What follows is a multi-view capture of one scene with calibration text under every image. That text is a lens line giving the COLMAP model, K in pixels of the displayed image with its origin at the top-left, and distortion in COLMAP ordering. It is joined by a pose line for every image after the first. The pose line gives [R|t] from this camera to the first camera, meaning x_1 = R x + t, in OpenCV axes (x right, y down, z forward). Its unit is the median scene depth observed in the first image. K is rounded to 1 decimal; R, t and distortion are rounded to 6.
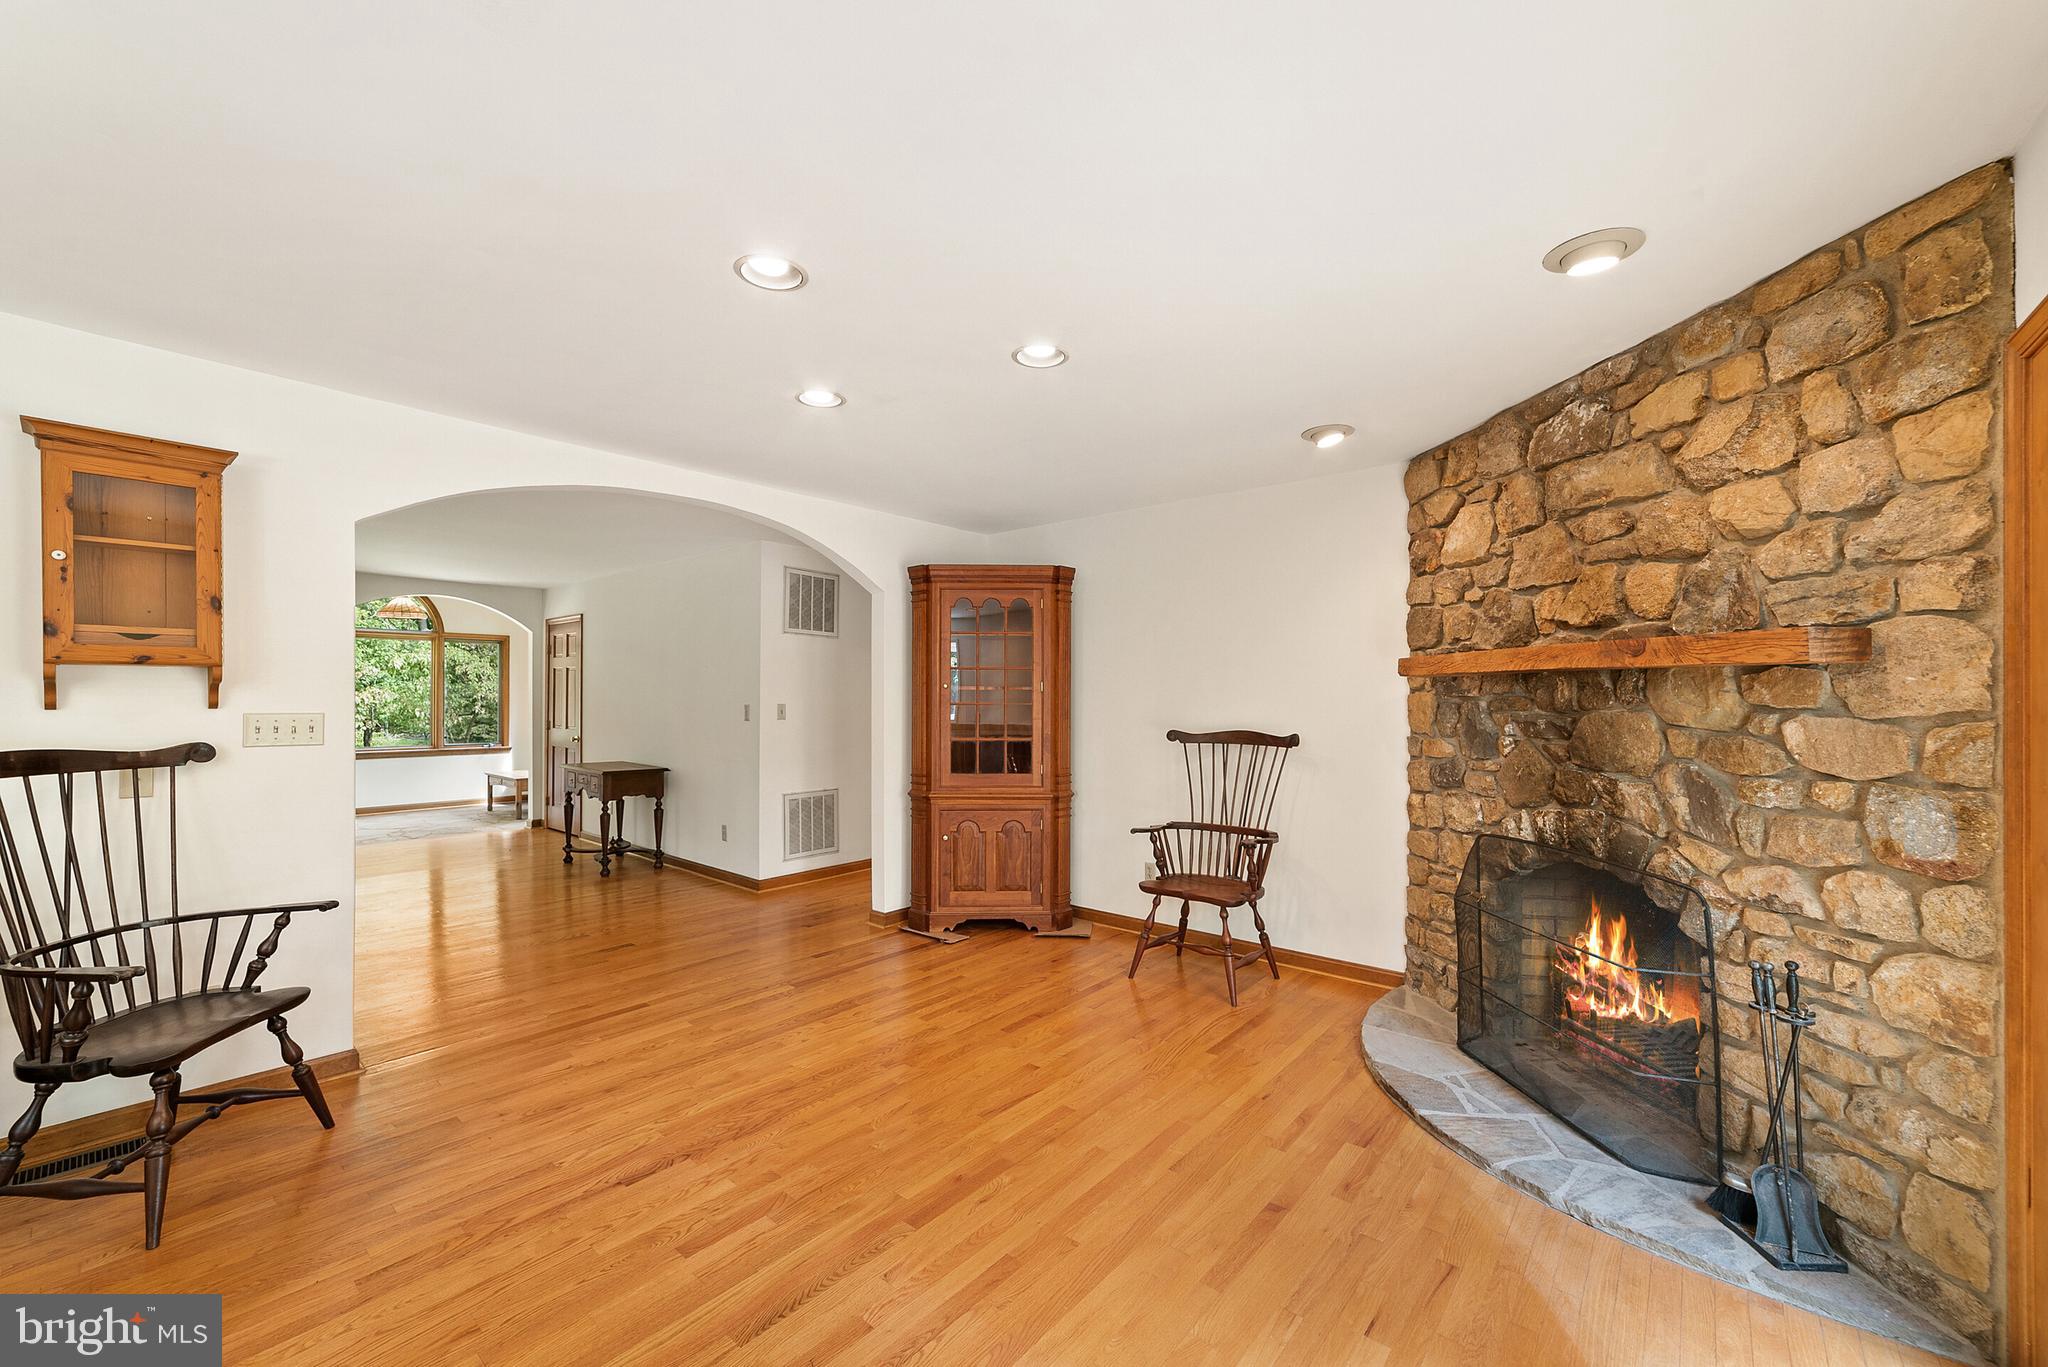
lens RADIAL K [[804.4, 0, 1017.6], [0, 804.4, 695.8], [0, 0, 1]] dist [-0.022065, 0.007600]
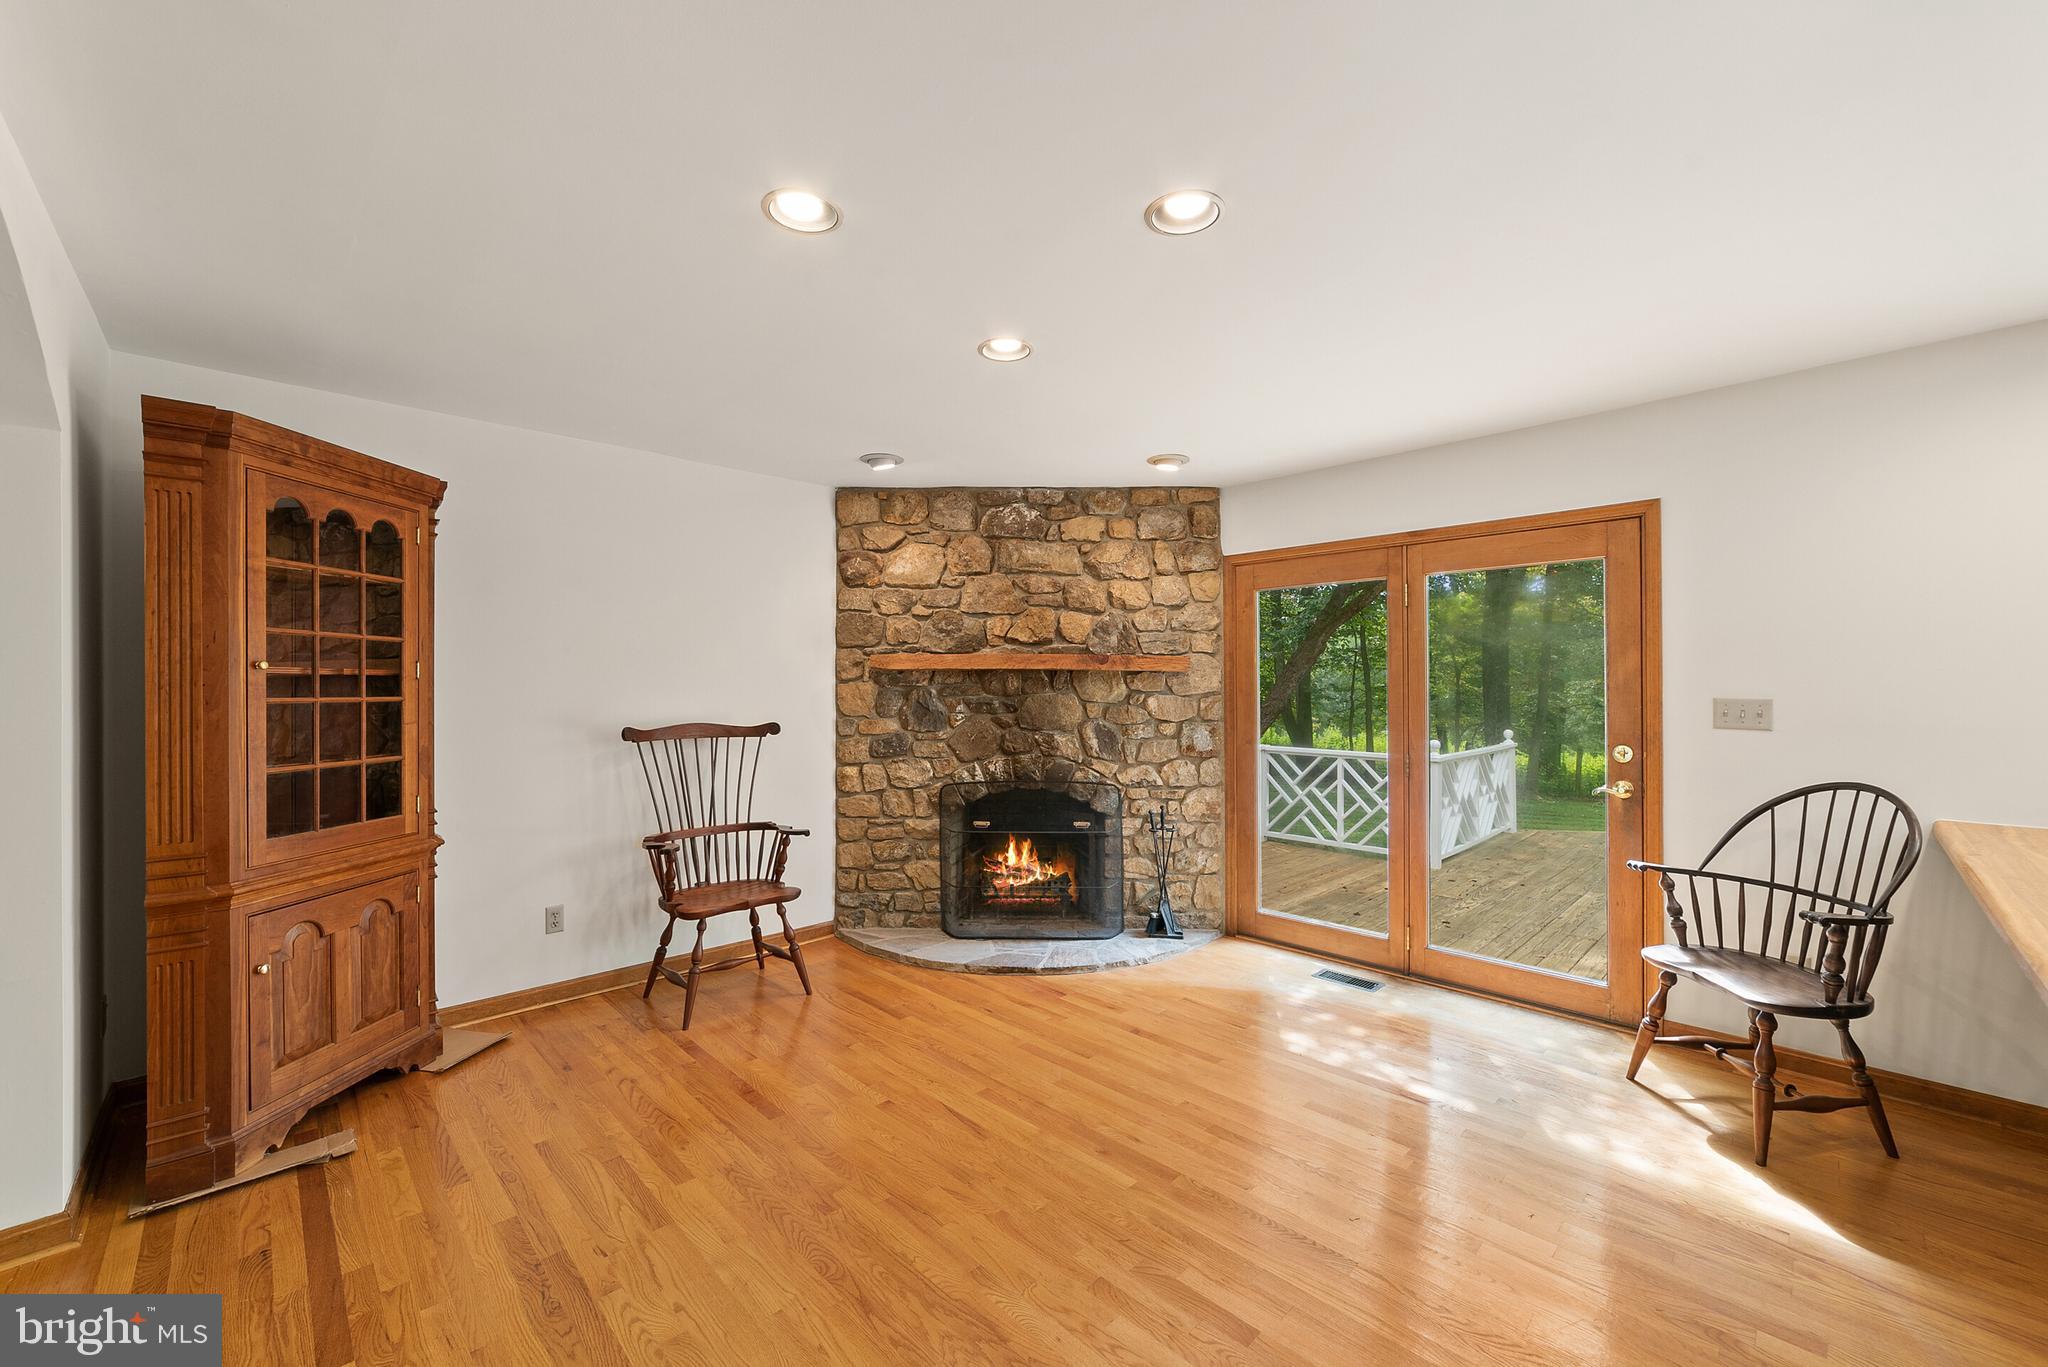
lens RADIAL K [[810.9, 0, 1024.0], [0, 810.9, 683.5], [0, 0, 1]] dist [-0.022049, 0.007474]
pose [[0.094429, 0.002427, 0.995529, -1.016008], [-0.000915, 0.999997, -0.002351, 0.000116], [-0.995531, -0.000689, 0.094431, 0.908956]]
